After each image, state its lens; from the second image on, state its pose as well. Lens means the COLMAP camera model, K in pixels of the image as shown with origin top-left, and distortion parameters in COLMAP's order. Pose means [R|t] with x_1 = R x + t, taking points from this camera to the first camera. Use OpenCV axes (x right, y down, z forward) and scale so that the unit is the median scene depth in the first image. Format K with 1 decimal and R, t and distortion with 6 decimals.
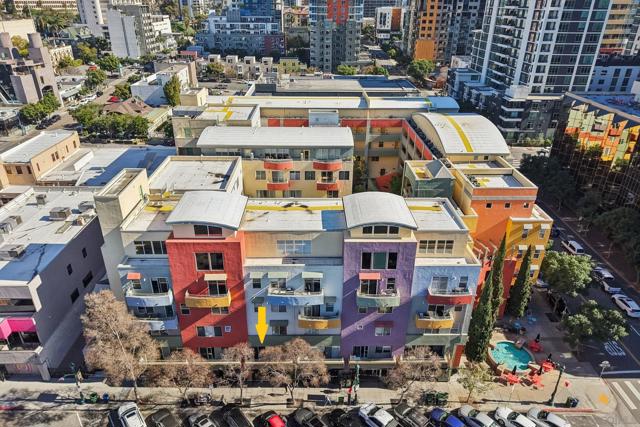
lens RADIAL K [[429.7, 0, 320.0], [0, 429.7, 213.5], [0, 0, 1]] dist [-0.003781, -0.005934]
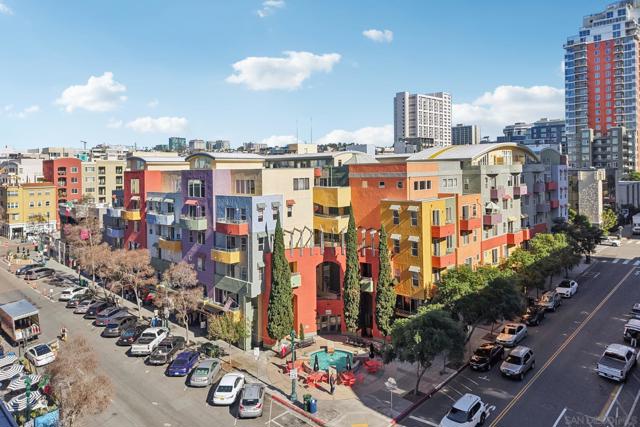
lens RADIAL K [[428.4, 0, 348.5], [0, 428.4, 210.6], [0, 0, 1]] dist [0.008550, 0.000030]
pose [[0.707690, -0.015696, -0.706348, 0.843528], [-0.299306, 0.898950, -0.319851, 0.274895], [0.639992, 0.437770, 0.631480, 0.360788]]
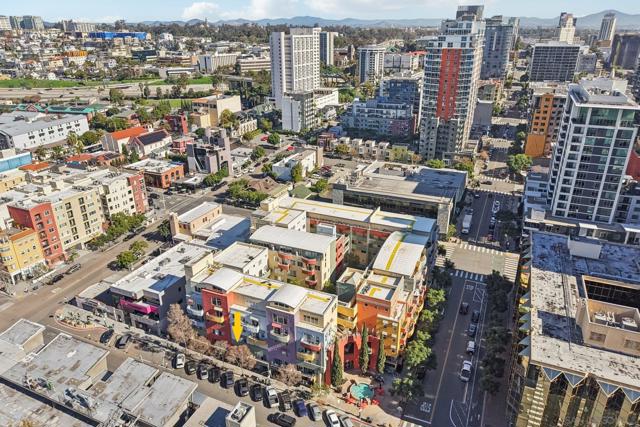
lens RADIAL K [[434.9, 0, 320.0], [0, 434.9, 213.5], [0, 0, 1]] dist [0.023062, -0.001669]
pose [[0.903757, 0.152157, -0.400090, 0.753130], [-0.178828, 0.983425, -0.029948, -0.261175], [0.388901, 0.098613, 0.915986, -0.675393]]
